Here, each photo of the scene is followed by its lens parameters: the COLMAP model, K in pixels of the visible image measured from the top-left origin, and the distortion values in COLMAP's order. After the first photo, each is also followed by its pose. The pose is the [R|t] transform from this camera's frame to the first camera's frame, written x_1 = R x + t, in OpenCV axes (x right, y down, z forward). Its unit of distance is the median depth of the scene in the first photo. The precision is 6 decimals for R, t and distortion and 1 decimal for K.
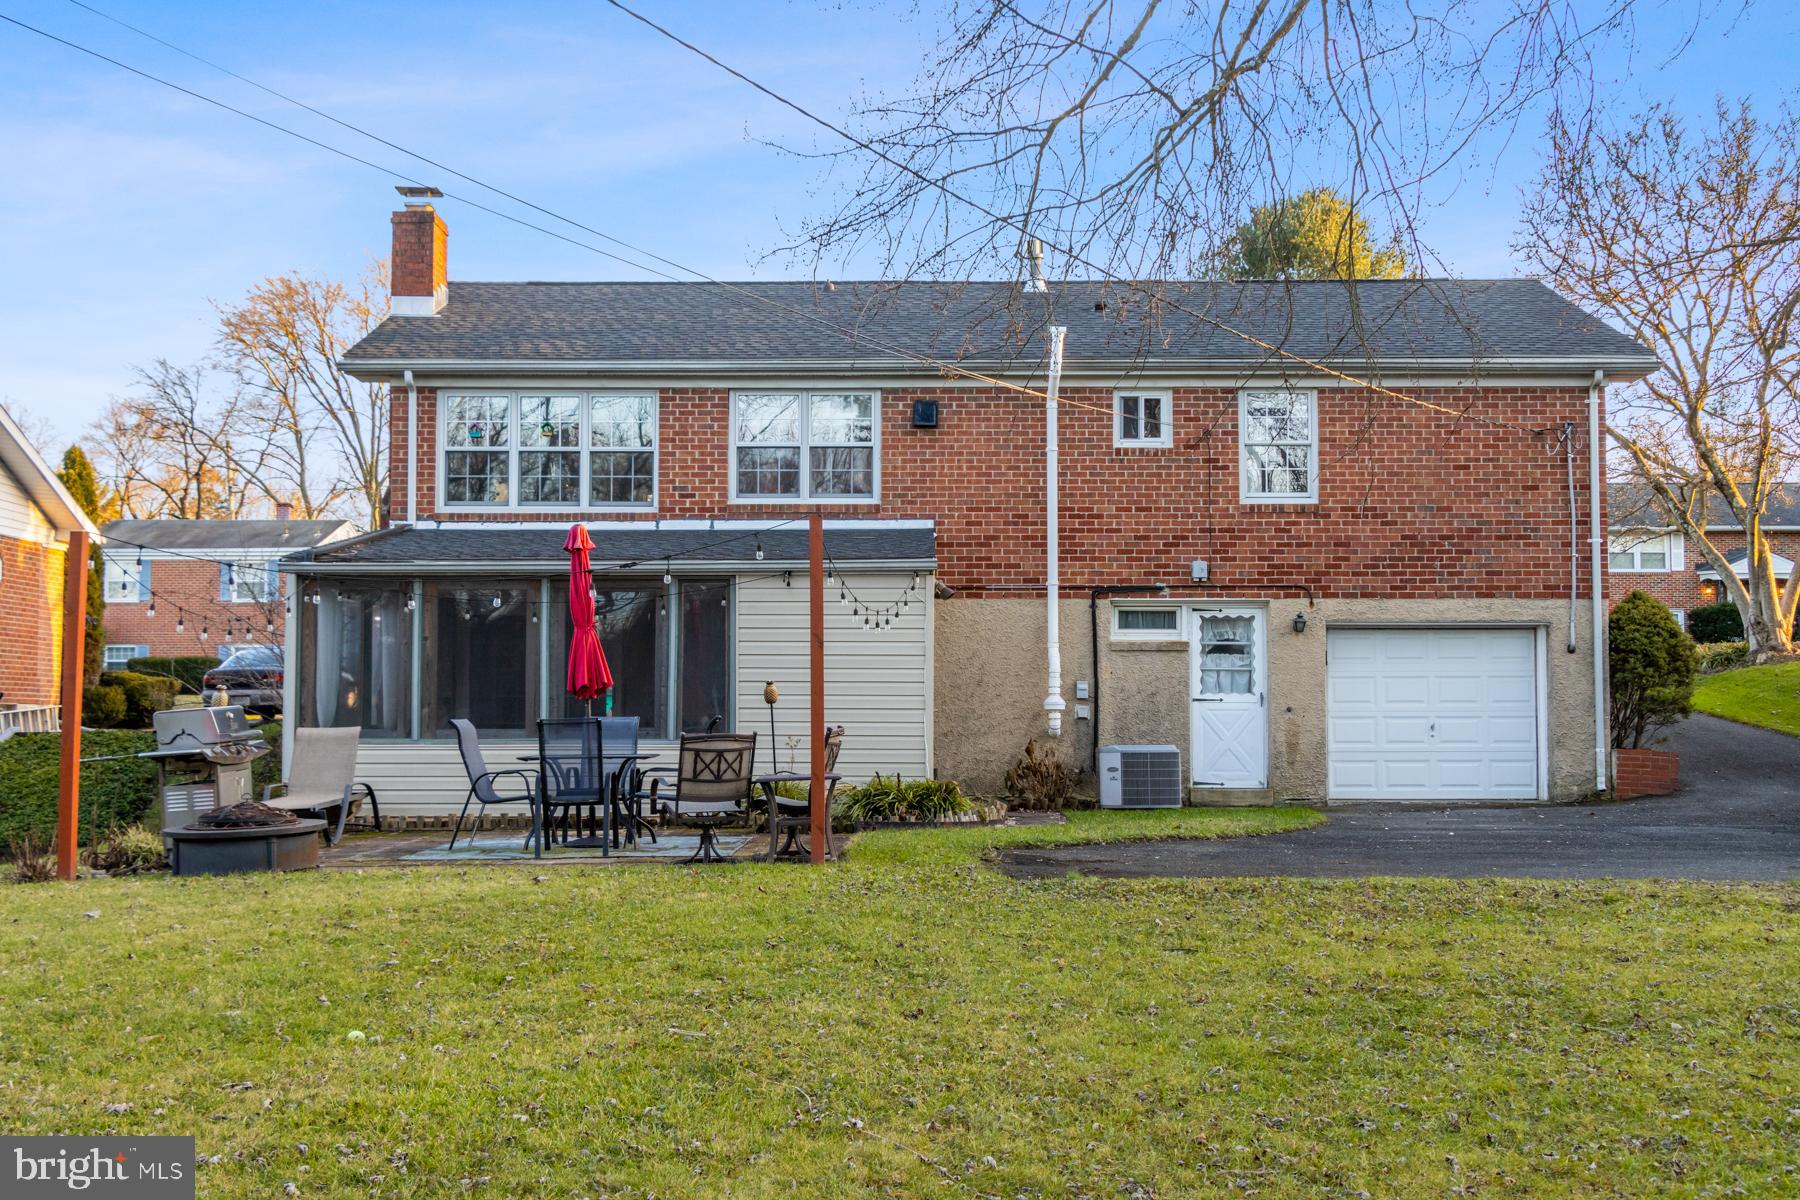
lens RADIAL K [[2031.2, 0, 899.0], [0, 2031.2, 601.0], [0, 0, 1]] dist [0.020690, 0.000000]
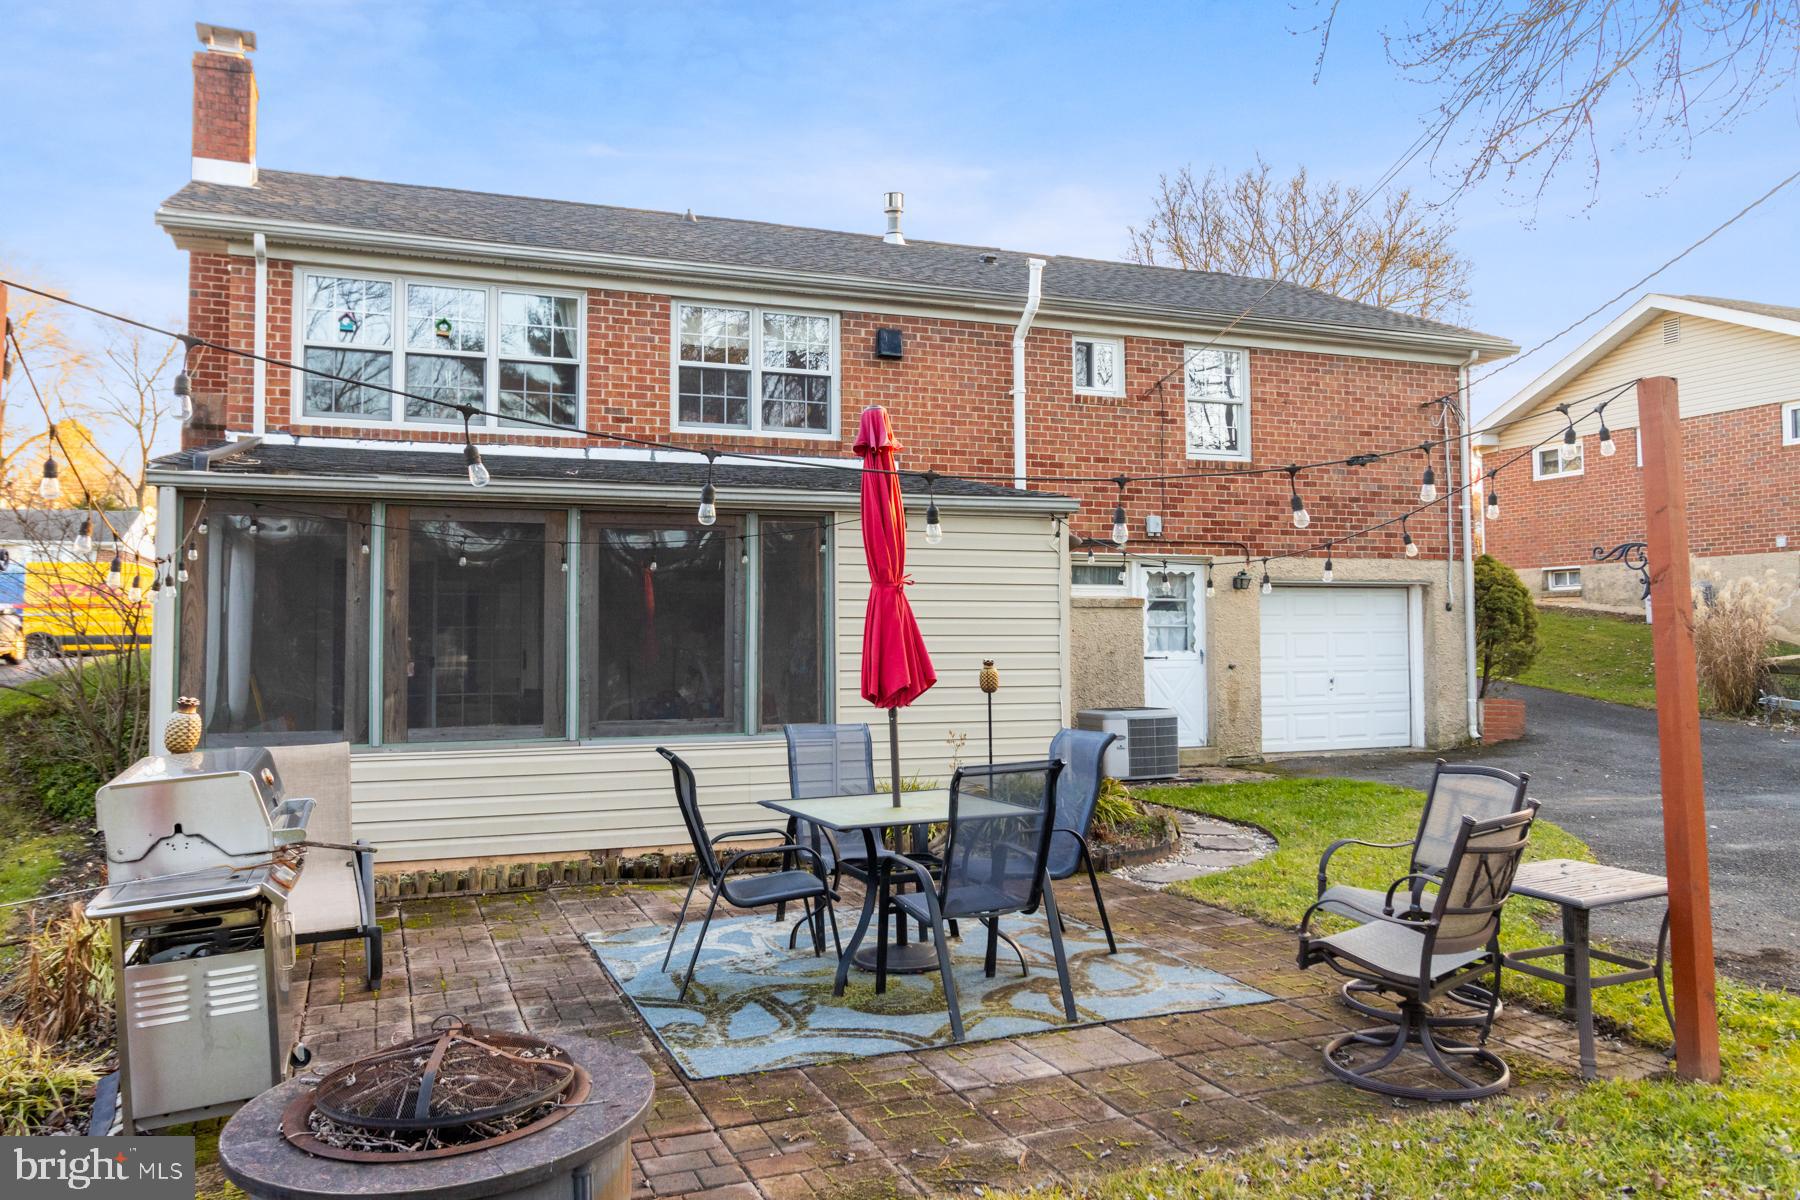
lens RADIAL K [[1361.8, 0, 918.3], [0, 1361.8, 563.2], [0, 0, 1]] dist [-0.004397, -0.000626]
pose [[0.927376, 0.015649, 0.373802, -0.199496], [-0.017337, 0.999849, 0.001152, 0.004343], [-0.373728, -0.007549, 0.927508, 0.434877]]
